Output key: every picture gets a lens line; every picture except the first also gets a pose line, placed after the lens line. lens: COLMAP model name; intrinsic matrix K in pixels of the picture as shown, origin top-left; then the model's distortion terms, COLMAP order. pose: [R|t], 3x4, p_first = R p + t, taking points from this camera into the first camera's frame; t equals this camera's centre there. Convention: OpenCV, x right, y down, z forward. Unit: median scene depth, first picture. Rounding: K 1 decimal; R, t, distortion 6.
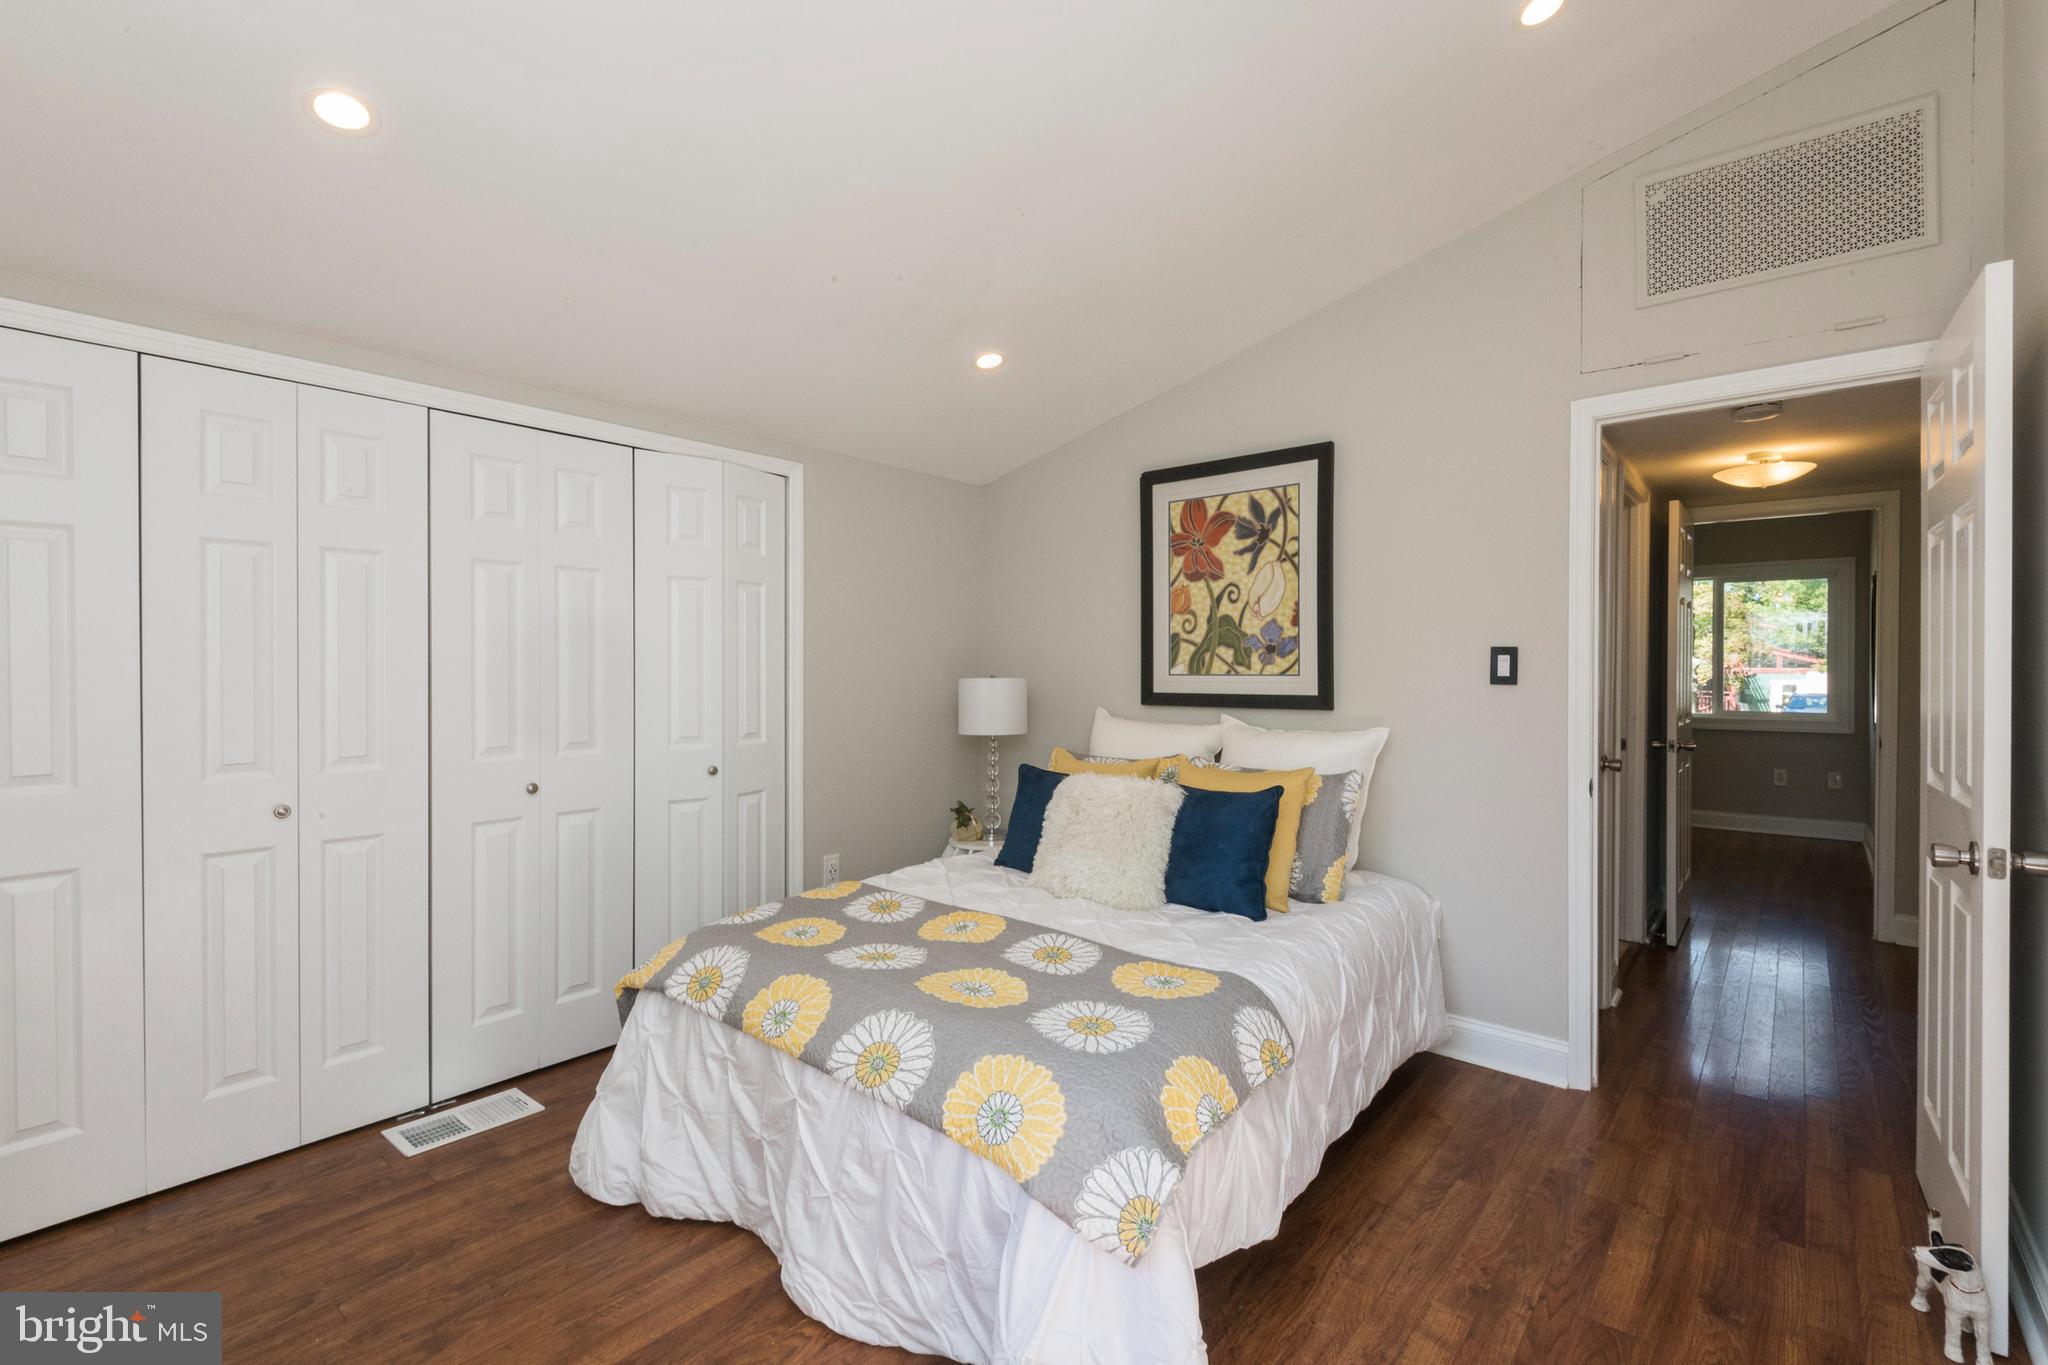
lens RADIAL K [[928.5, 0, 1043.9], [0, 928.5, 685.3], [0, 0, 1]] dist [0.014618, -0.014787]
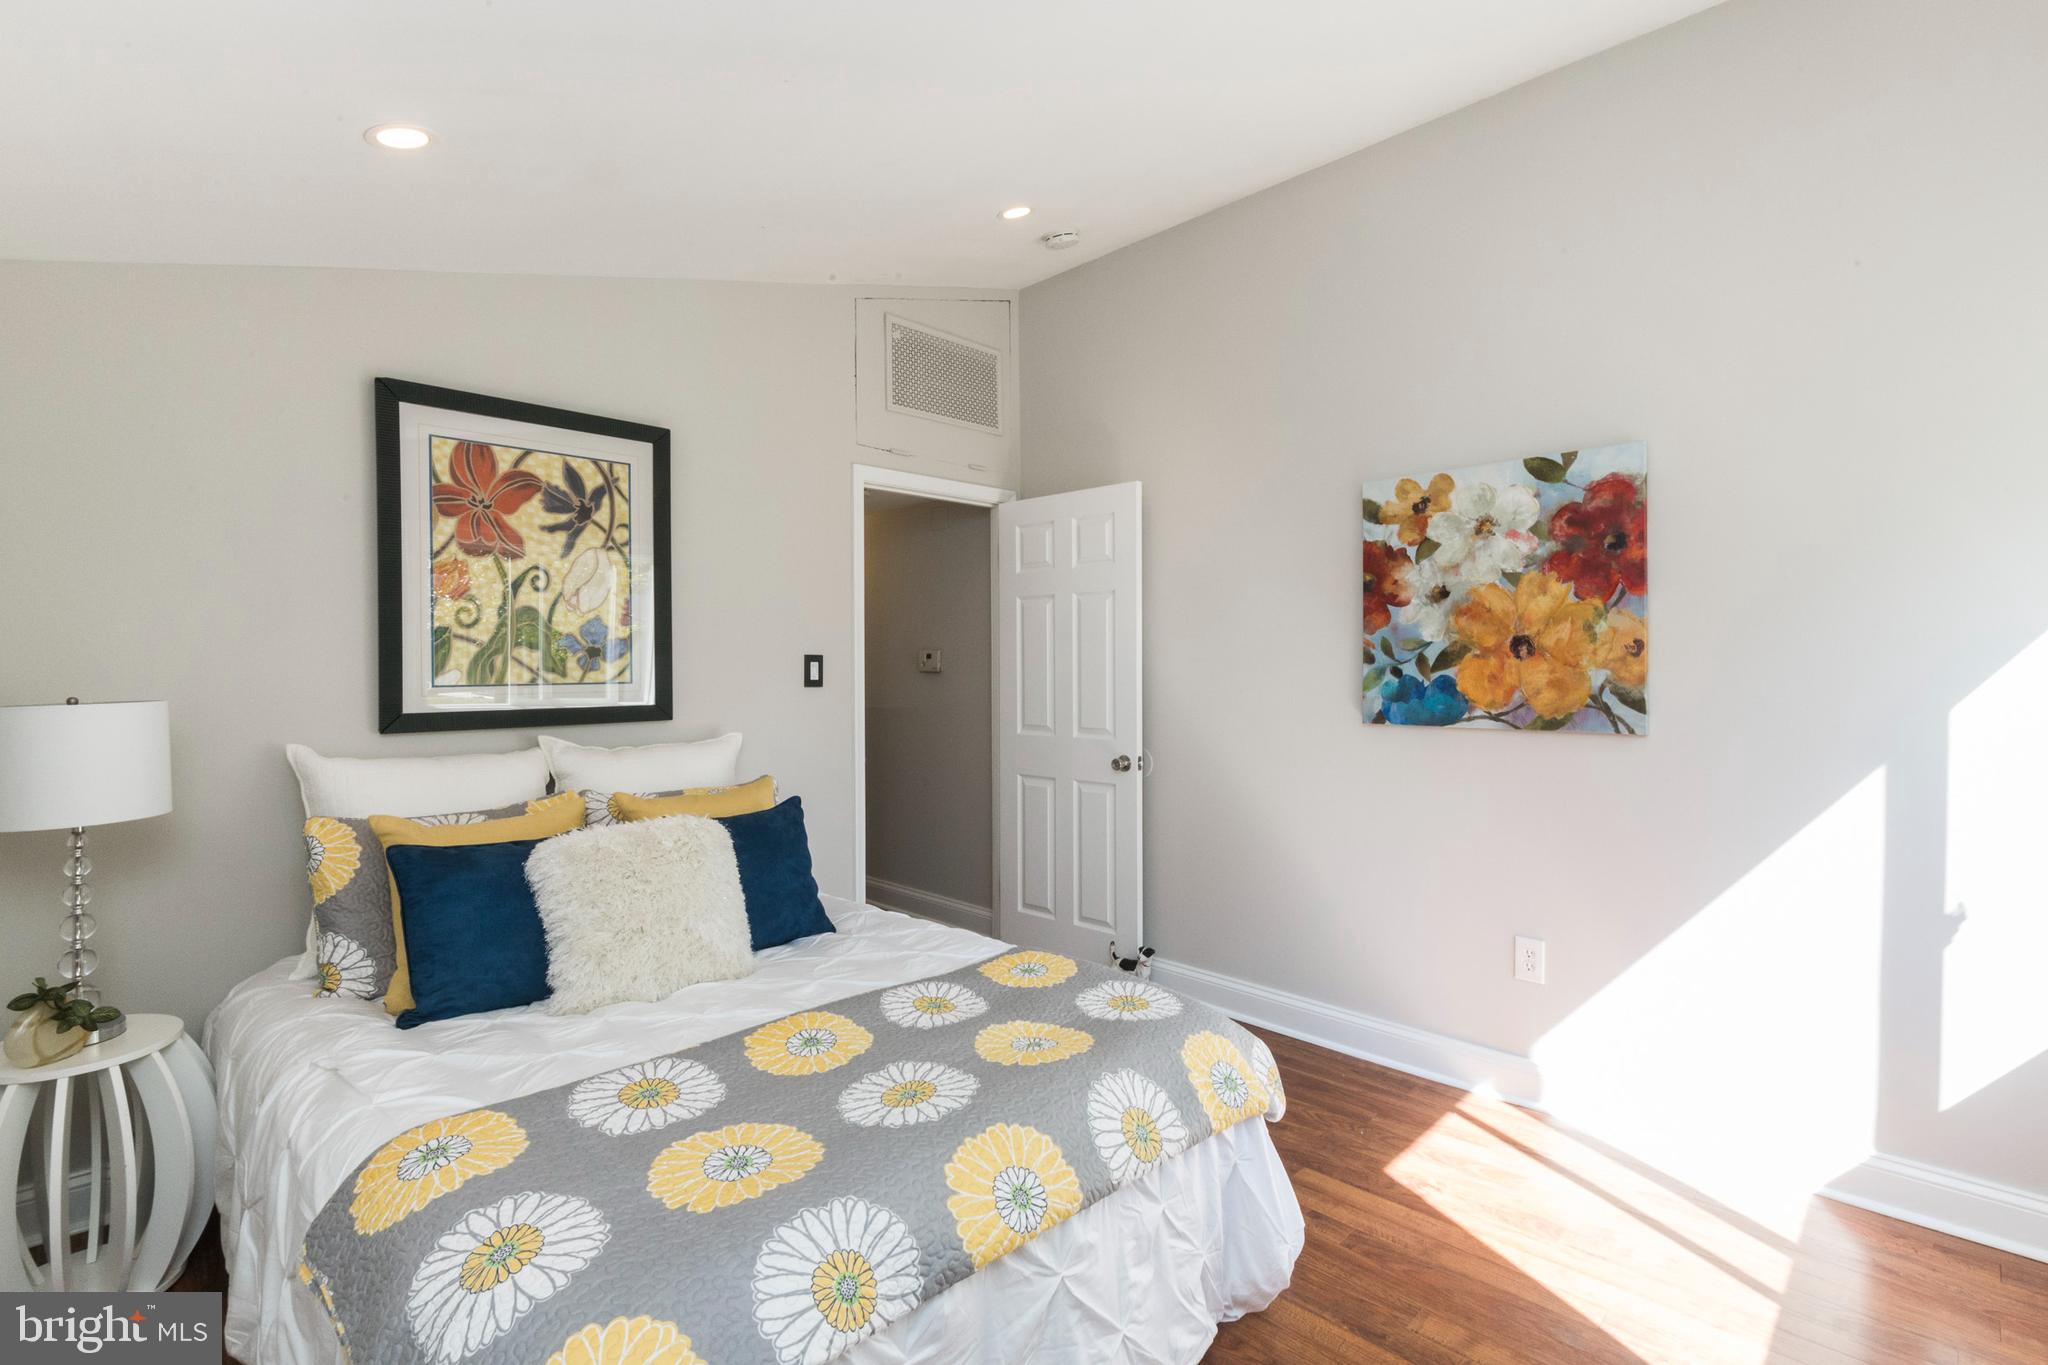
lens RADIAL K [[928.5, 0, 1039.2], [0, 928.5, 667.9], [0, 0, 1]] dist [0.014618, -0.014787]
pose [[0.079487, -0.002314, 0.996833, -0.547575], [0.022223, 0.999753, 0.000549, -0.016325], [-0.996588, 0.022109, 0.079519, 0.528644]]
